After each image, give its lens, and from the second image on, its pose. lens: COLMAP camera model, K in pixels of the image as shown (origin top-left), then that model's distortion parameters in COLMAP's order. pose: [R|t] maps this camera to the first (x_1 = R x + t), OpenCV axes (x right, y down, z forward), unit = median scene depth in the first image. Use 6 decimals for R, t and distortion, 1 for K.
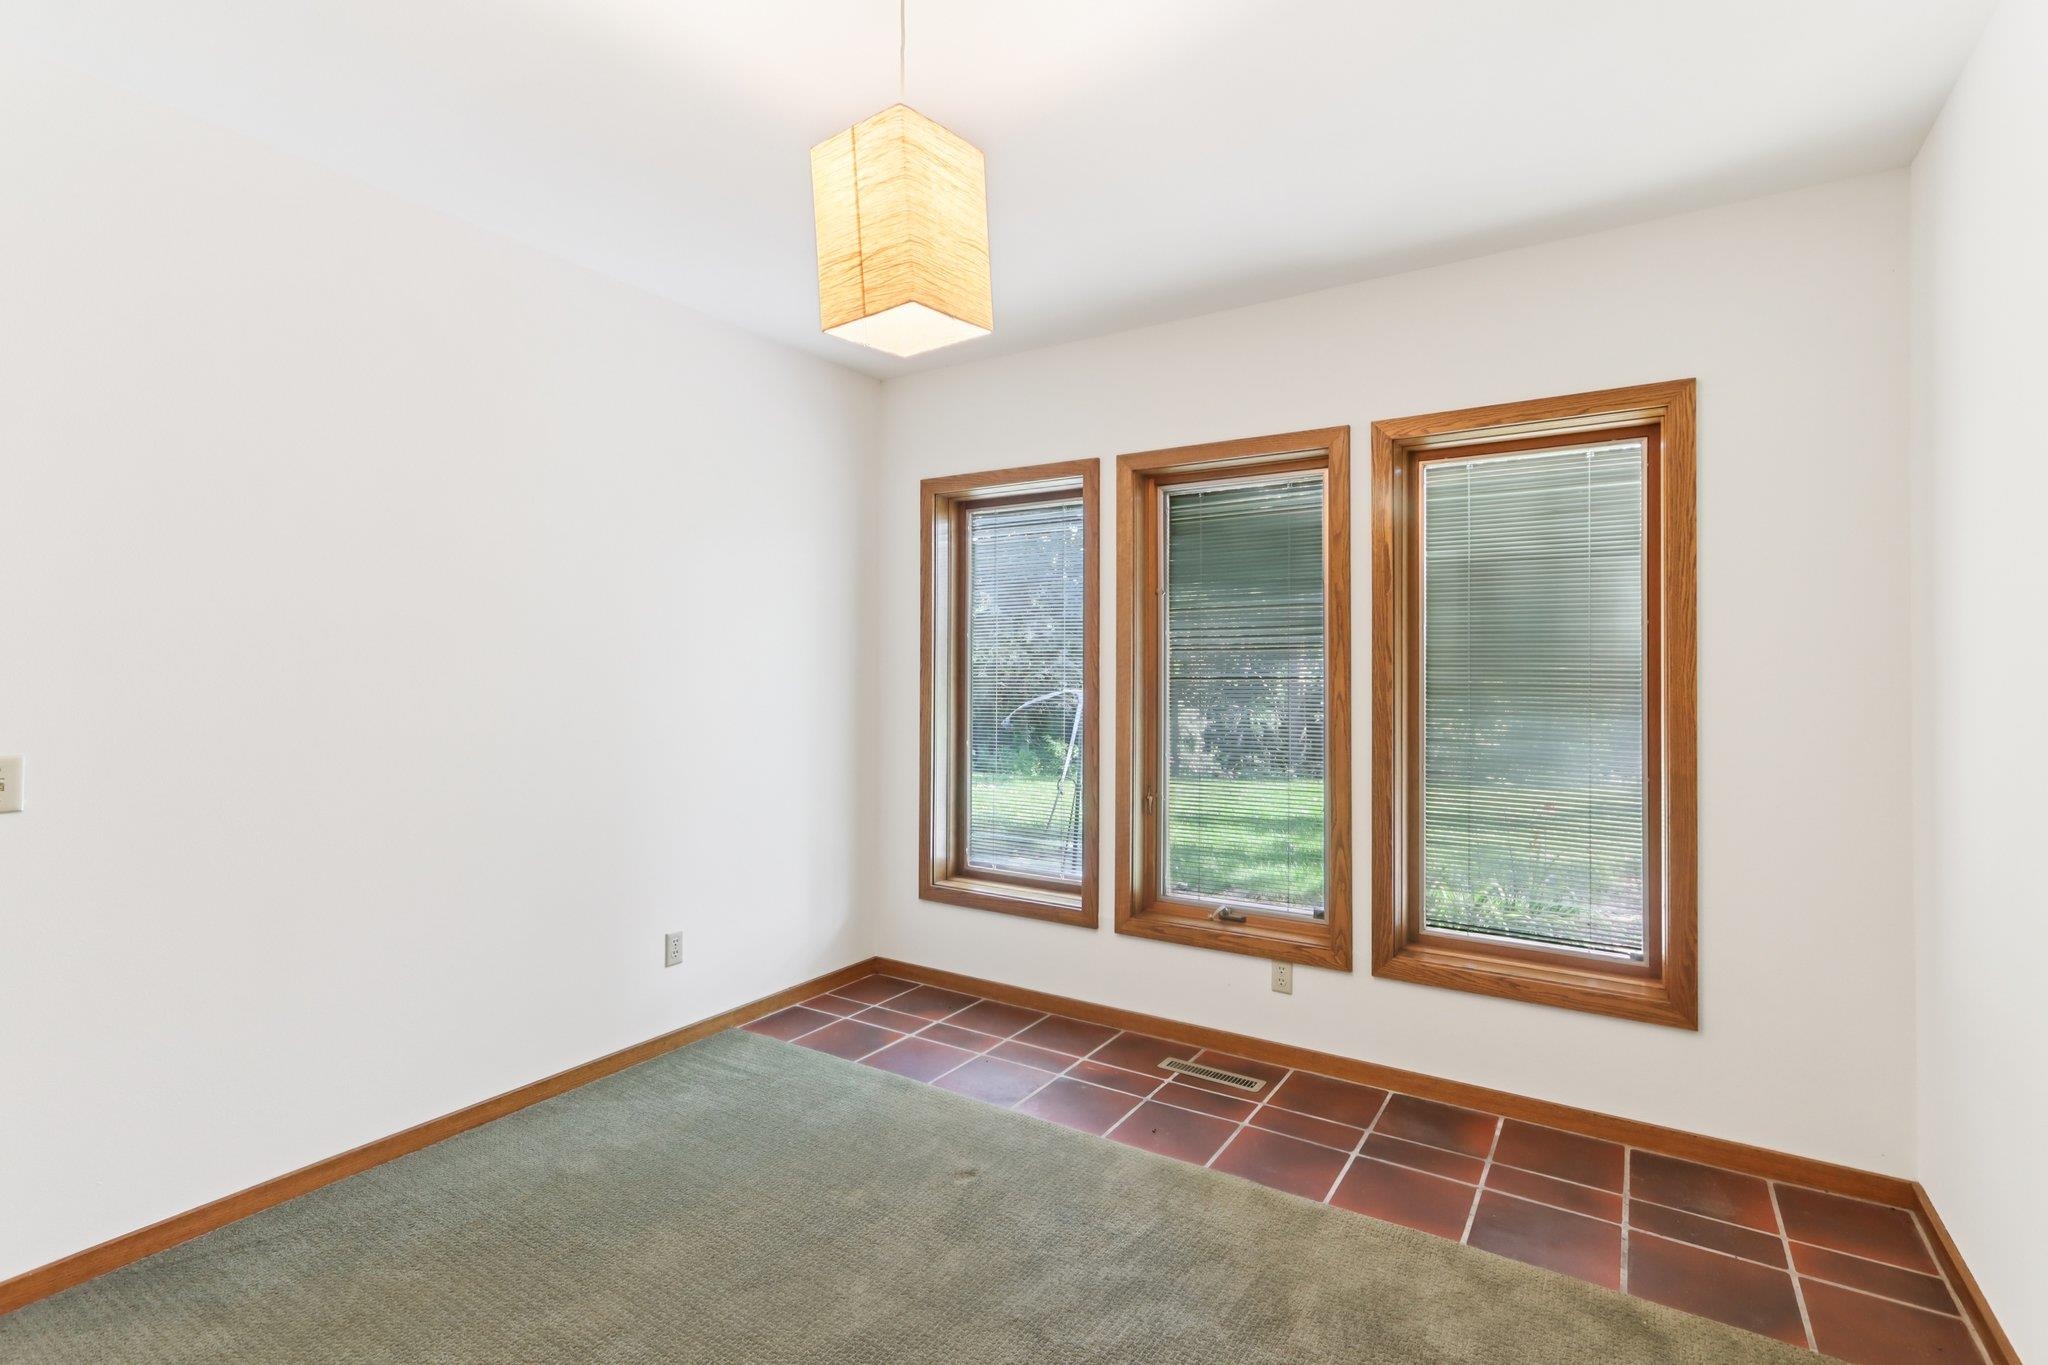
lens RADIAL K [[974.3, 0, 1025.0], [0, 974.3, 669.5], [0, 0, 1]] dist [0.016099, -0.000089]
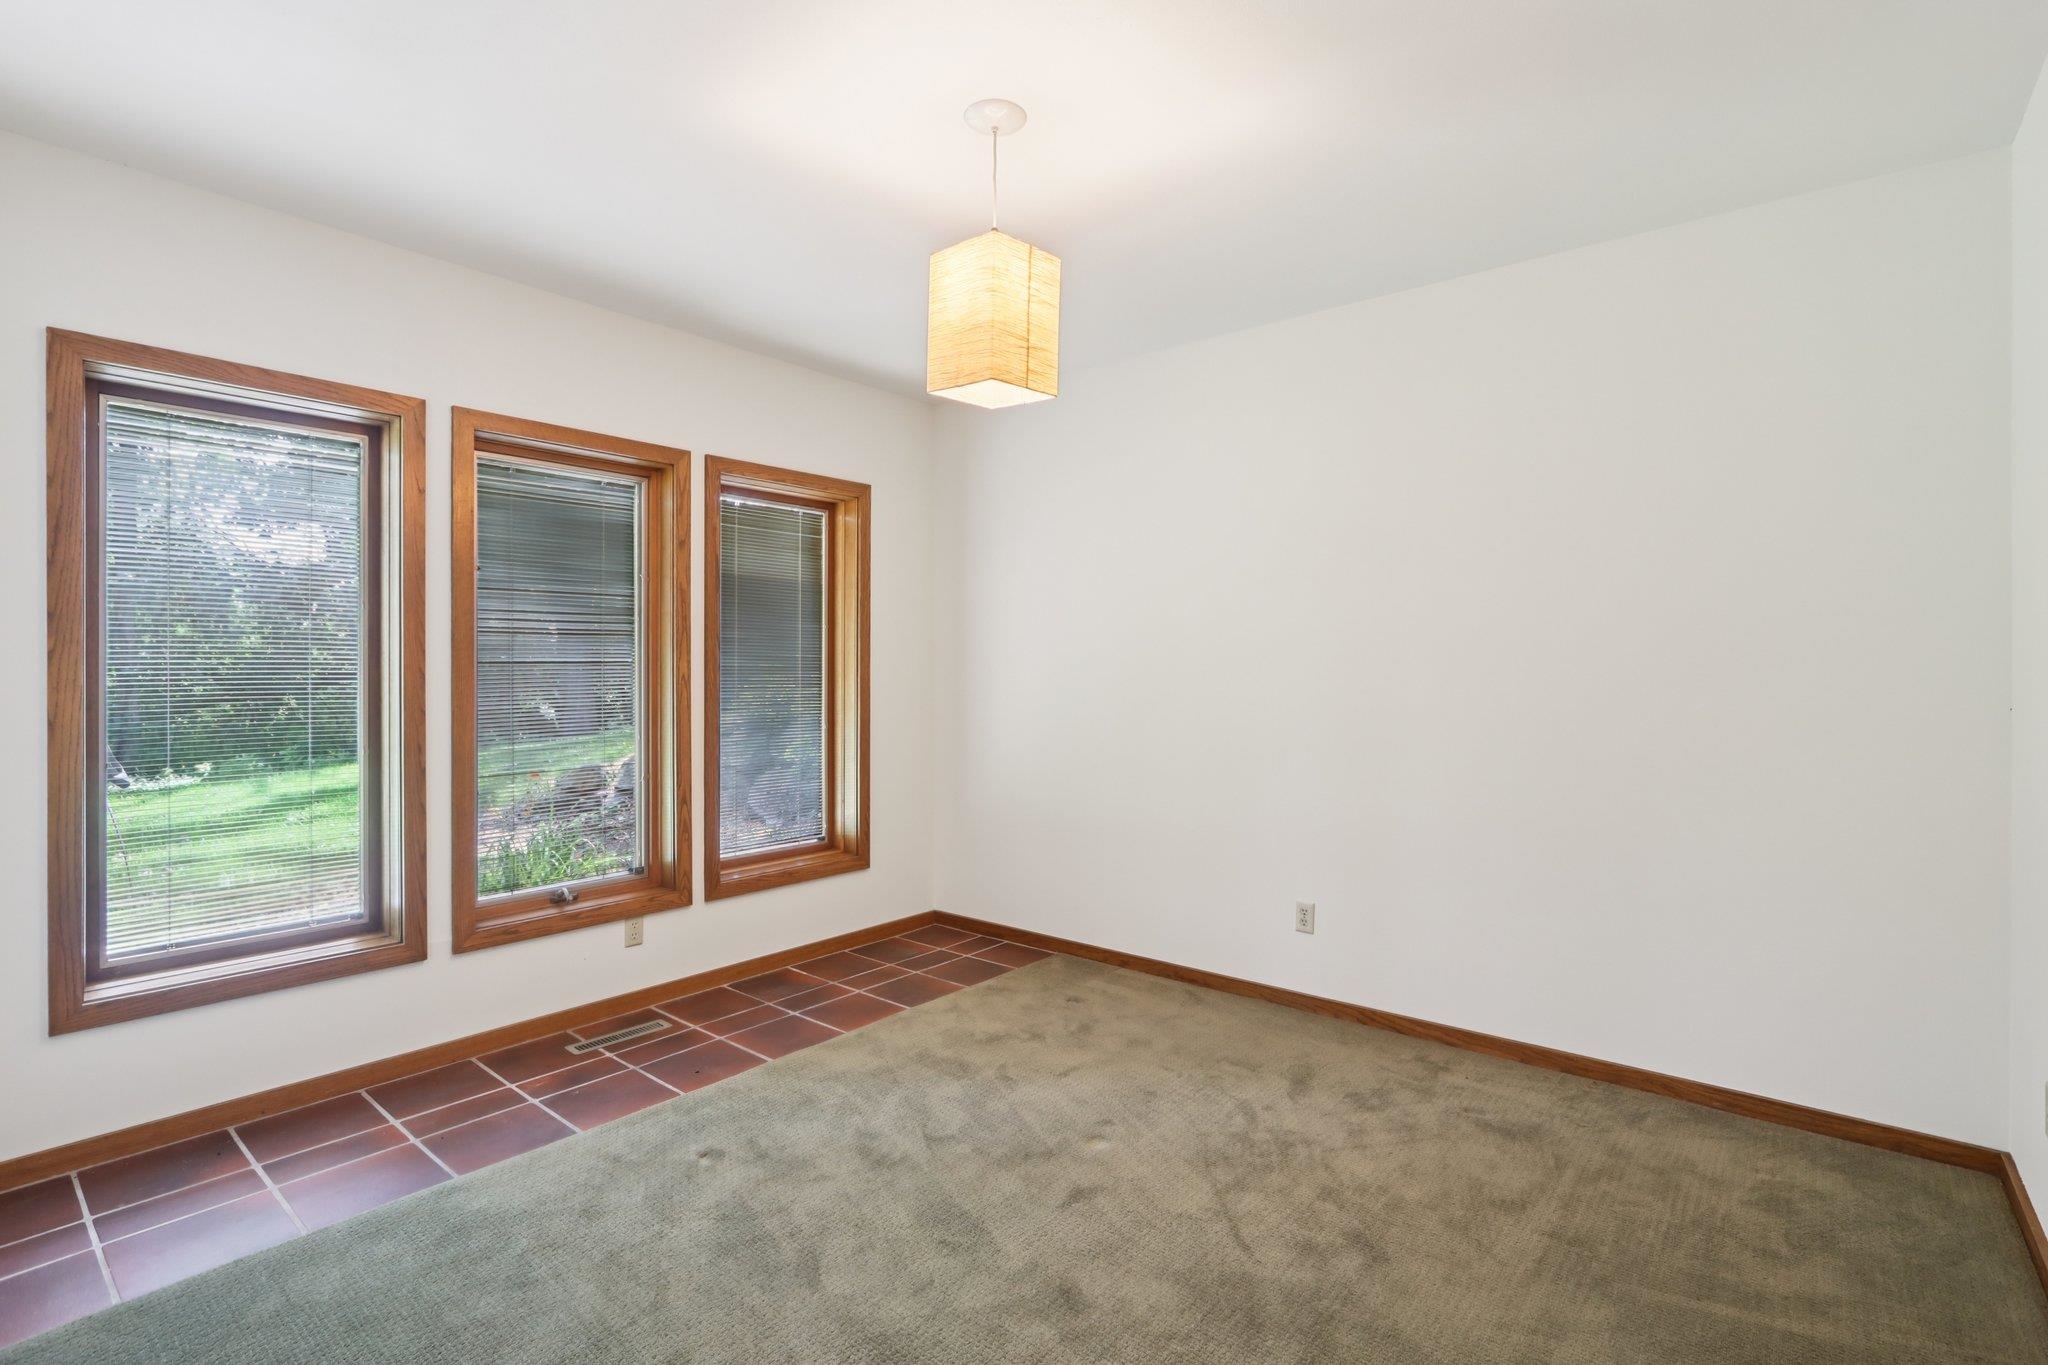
lens RADIAL K [[958.0, 0, 1024.0], [0, 958.0, 682.5], [0, 0, 1]] dist [-0.001589, -0.000392]
pose [[0.129355, -0.022079, 0.991352, -0.781408], [-0.002413, 0.999742, 0.022581, 0.006749], [-0.991595, -0.005313, 0.129269, 0.439959]]
